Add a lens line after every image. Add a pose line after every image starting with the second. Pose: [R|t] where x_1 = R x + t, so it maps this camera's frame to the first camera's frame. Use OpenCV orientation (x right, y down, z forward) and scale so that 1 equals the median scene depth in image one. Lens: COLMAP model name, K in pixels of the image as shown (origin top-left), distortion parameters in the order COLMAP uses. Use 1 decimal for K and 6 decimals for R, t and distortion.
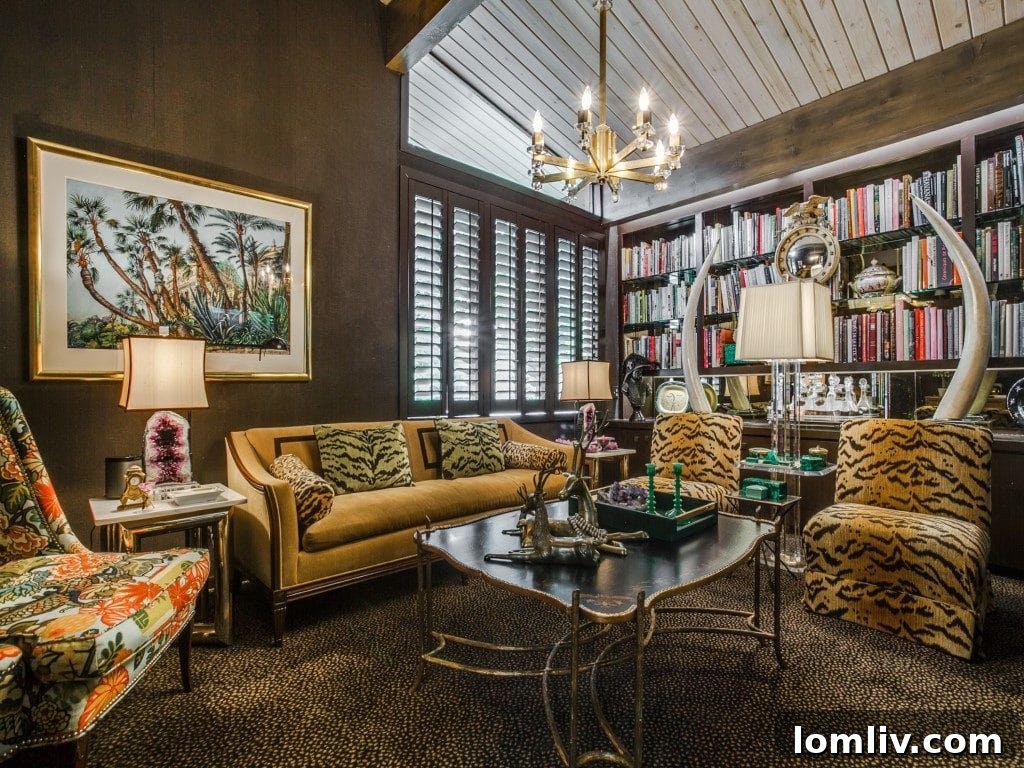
lens RADIAL K [[490.7, 0, 518.2], [0, 490.7, 385.1], [0, 0, 1]] dist [-0.002363, -0.000113]
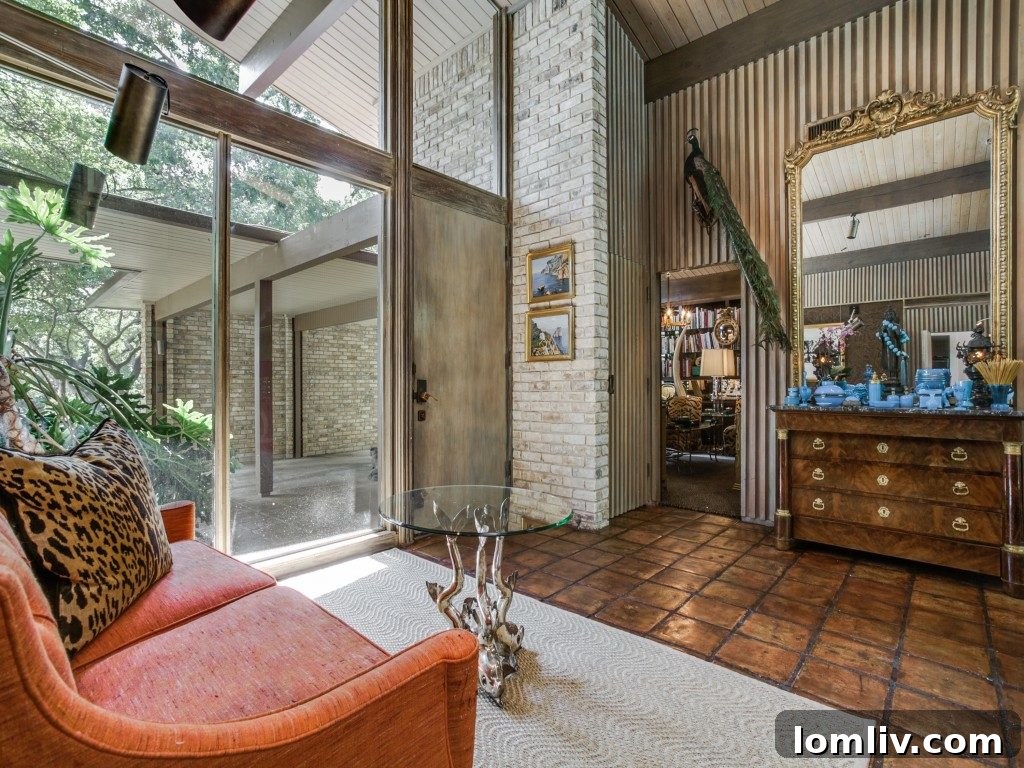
lens RADIAL K [[490.7, 0, 518.2], [0, 490.7, 385.1], [0, 0, 1]] dist [-0.002363, -0.000113]
pose [[0.994184, -0.002110, 0.107673, -0.651547], [0.001441, 0.999979, 0.006288, -0.014464], [-0.107684, -0.006096, 0.994167, -1.217790]]
